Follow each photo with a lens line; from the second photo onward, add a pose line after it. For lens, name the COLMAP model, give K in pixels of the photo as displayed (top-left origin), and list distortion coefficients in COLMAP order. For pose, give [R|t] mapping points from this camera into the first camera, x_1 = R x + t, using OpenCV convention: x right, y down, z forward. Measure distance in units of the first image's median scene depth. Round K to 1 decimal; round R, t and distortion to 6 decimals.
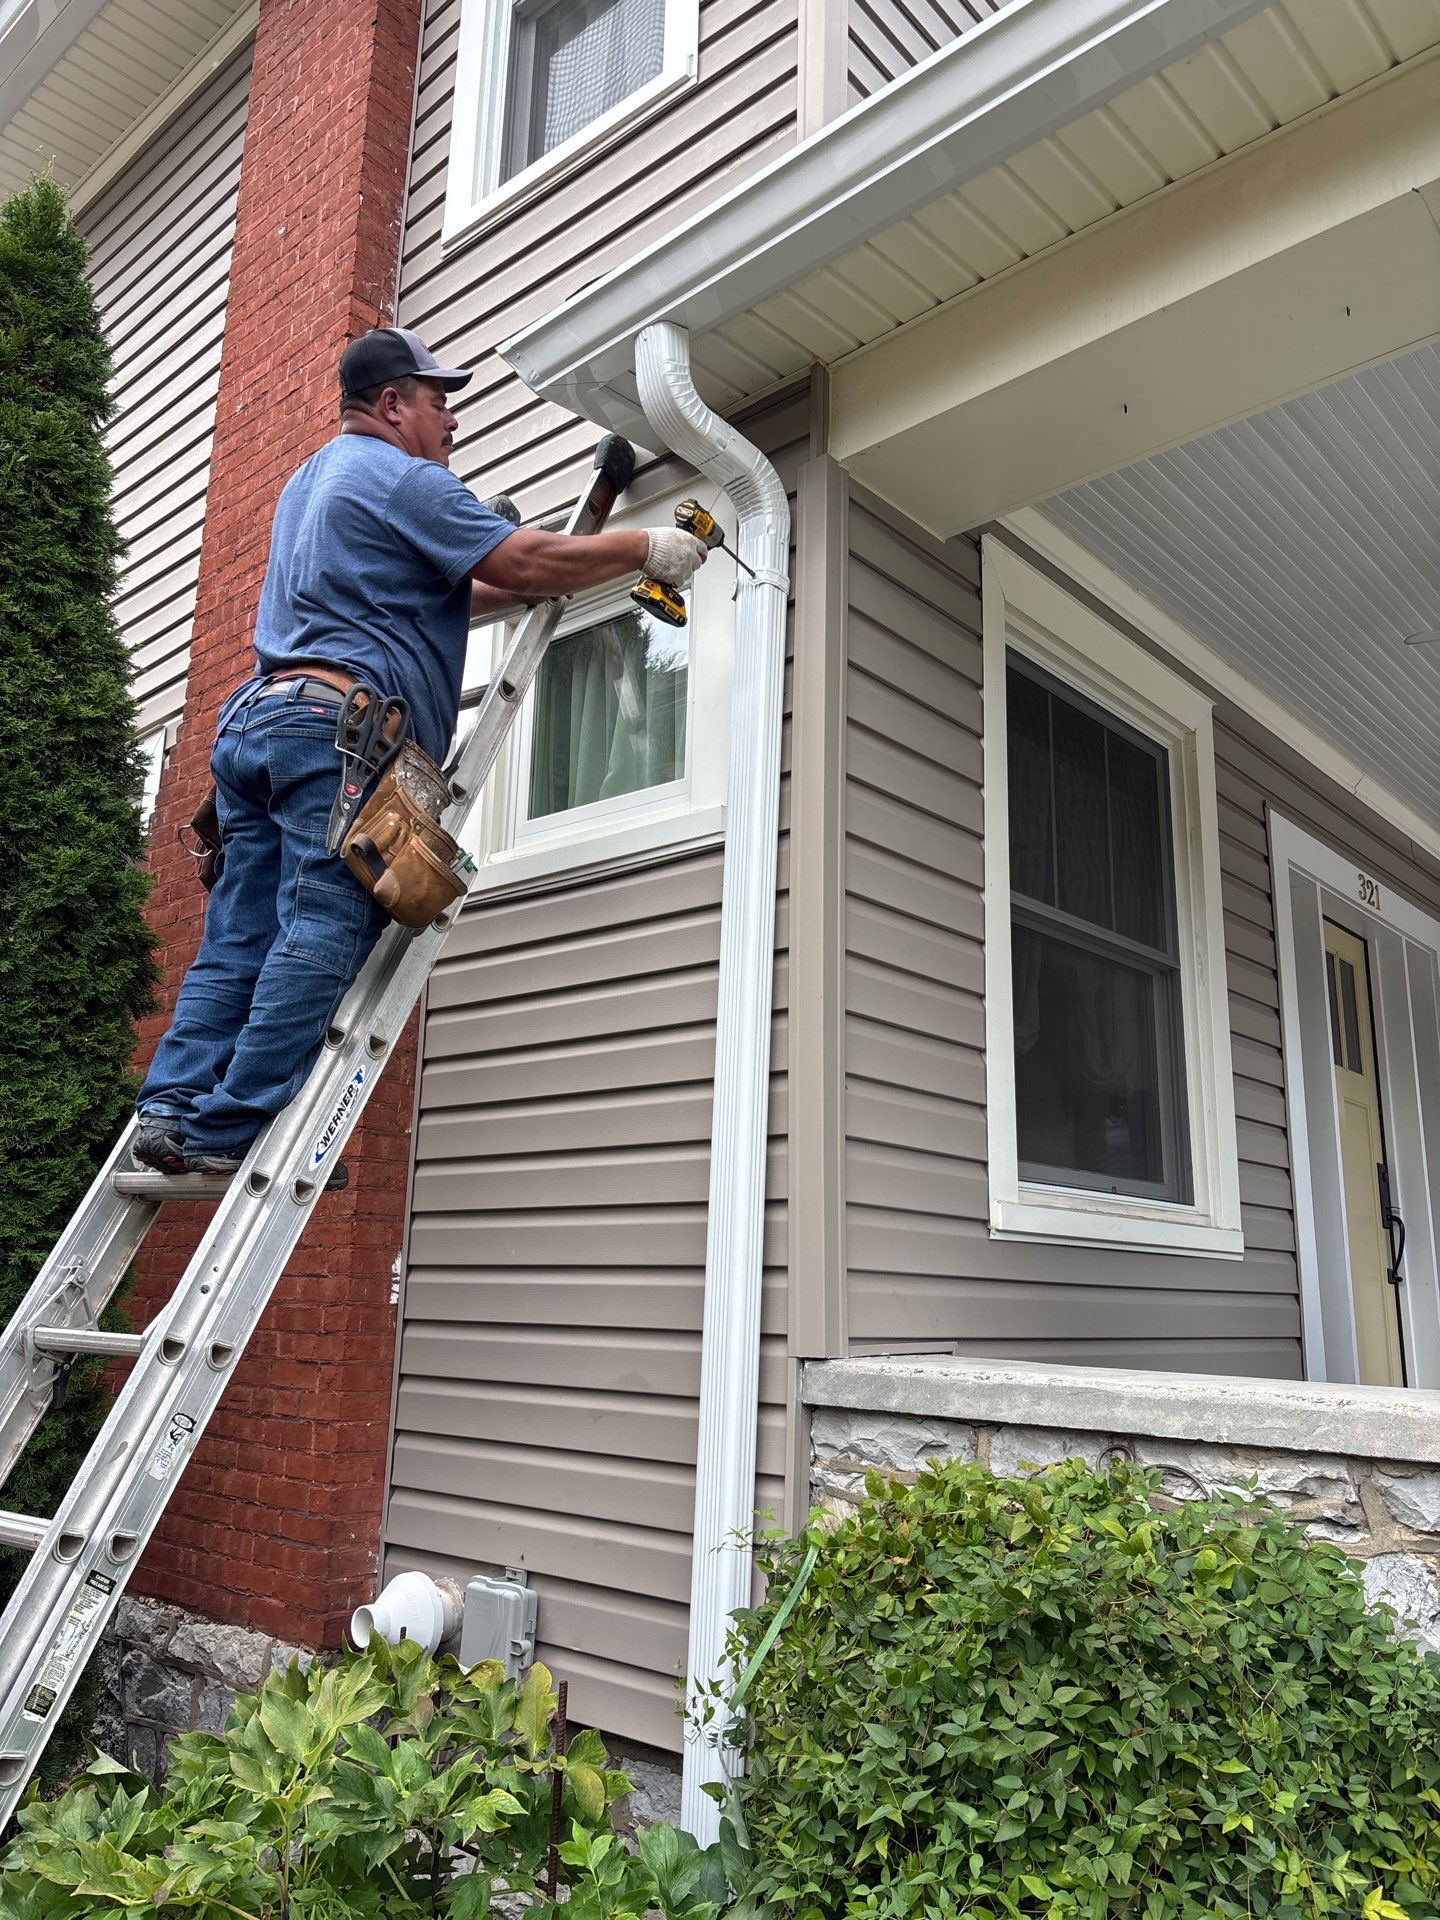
lens RADIAL K [[1463.0, 0, 714.8], [0, 1463.0, 962.5], [0, 0, 1]] dist [0.038770, -0.043835]
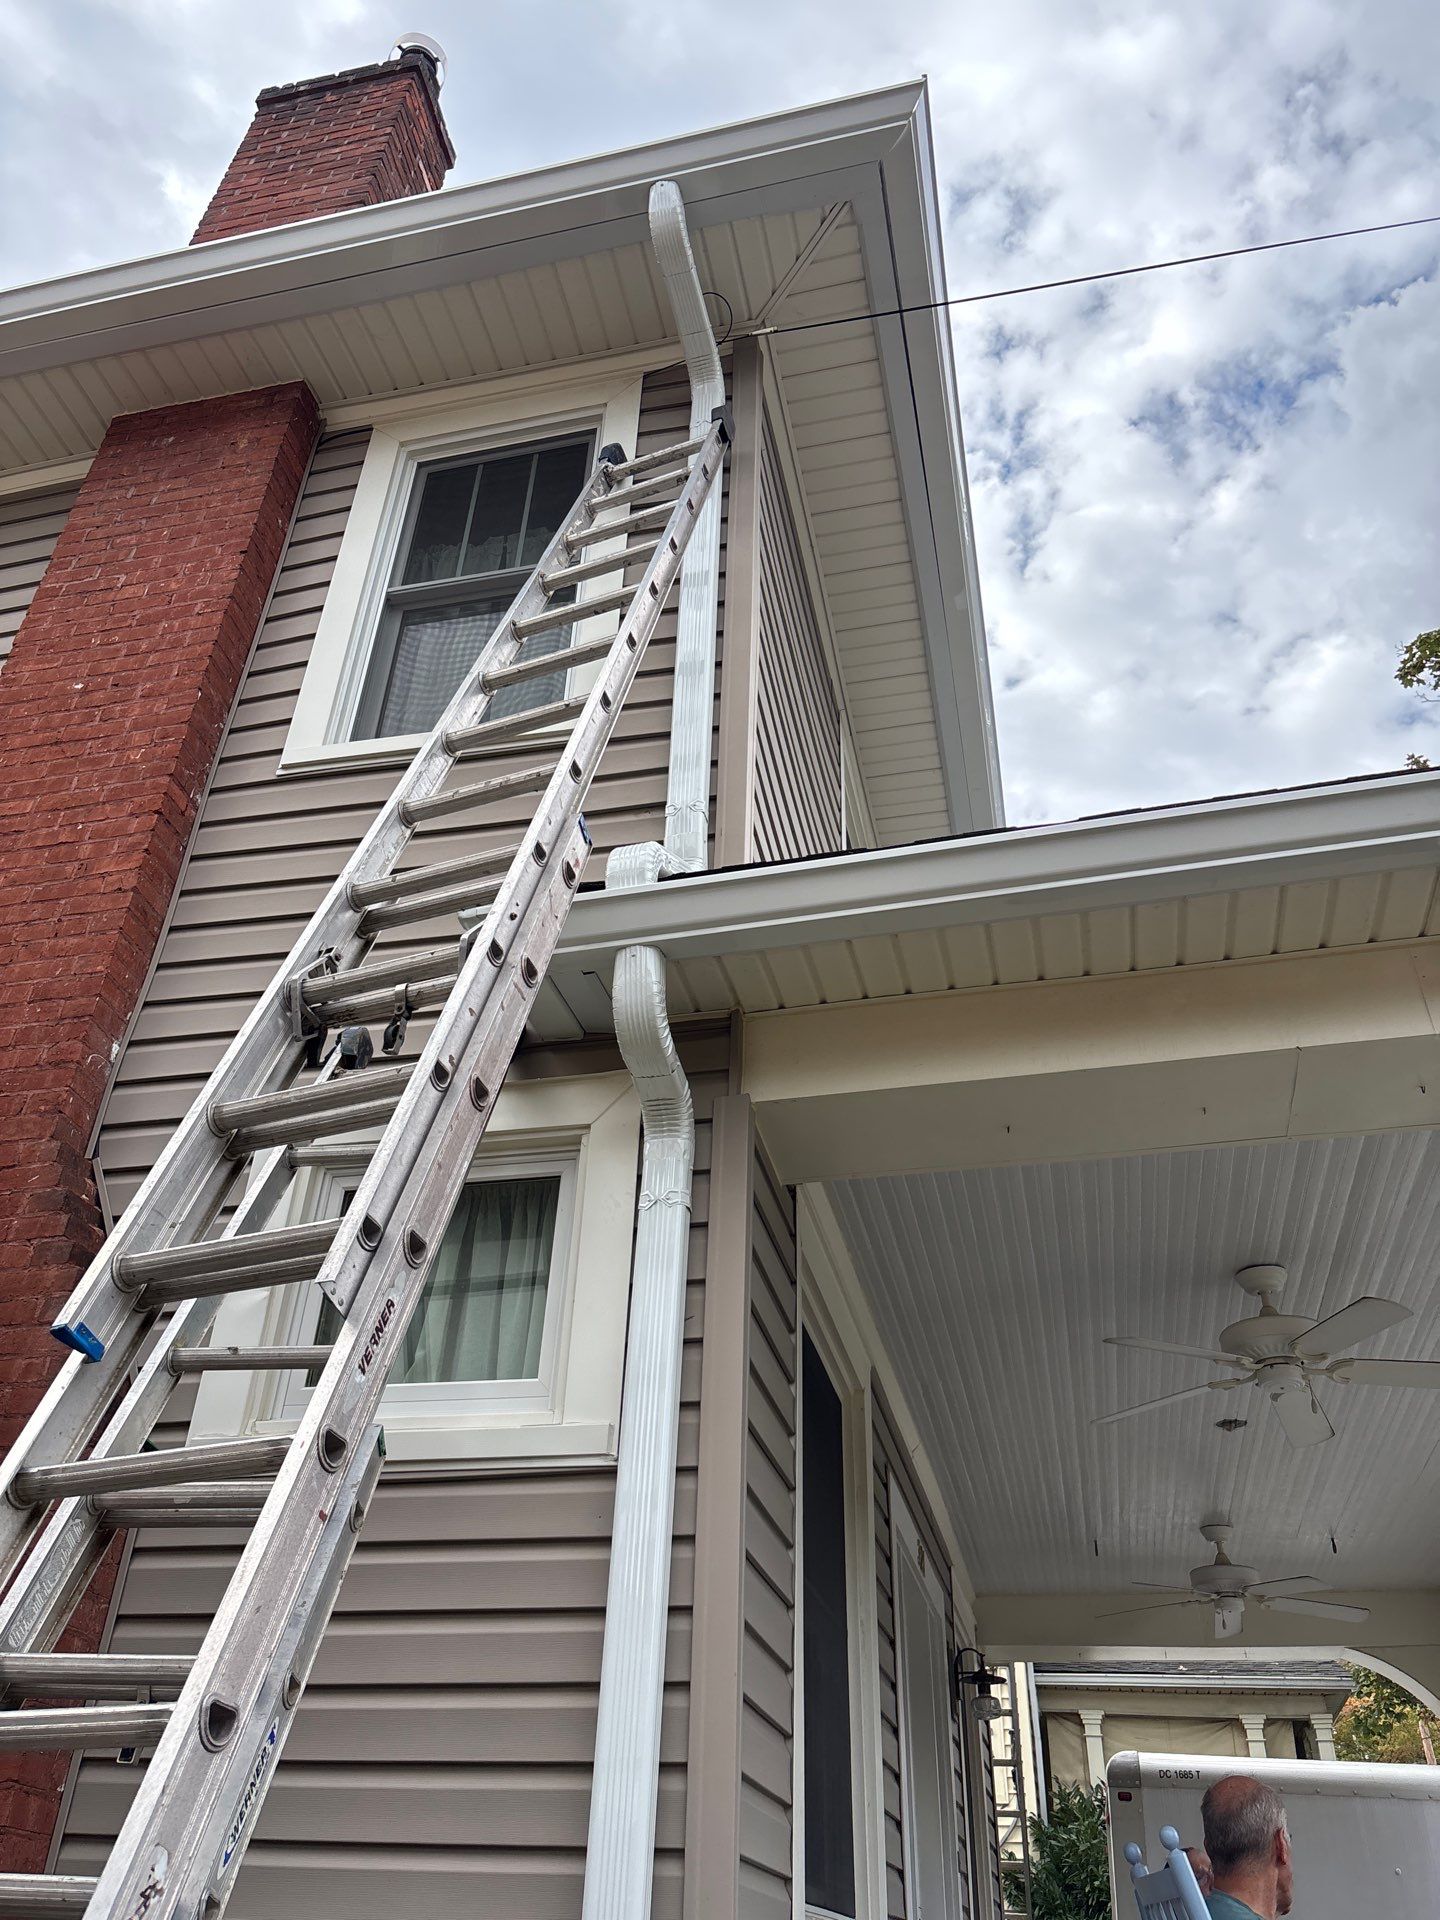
lens RADIAL K [[1463.0, 0, 723.3], [0, 1463.0, 979.3], [0, 0, 1]] dist [0.038770, -0.043835]
pose [[0.870172, 0.286644, 0.400794, -0.468792], [-0.119463, 0.911843, -0.392773, -0.007411], [-0.478047, 0.293900, 0.827704, 0.142183]]
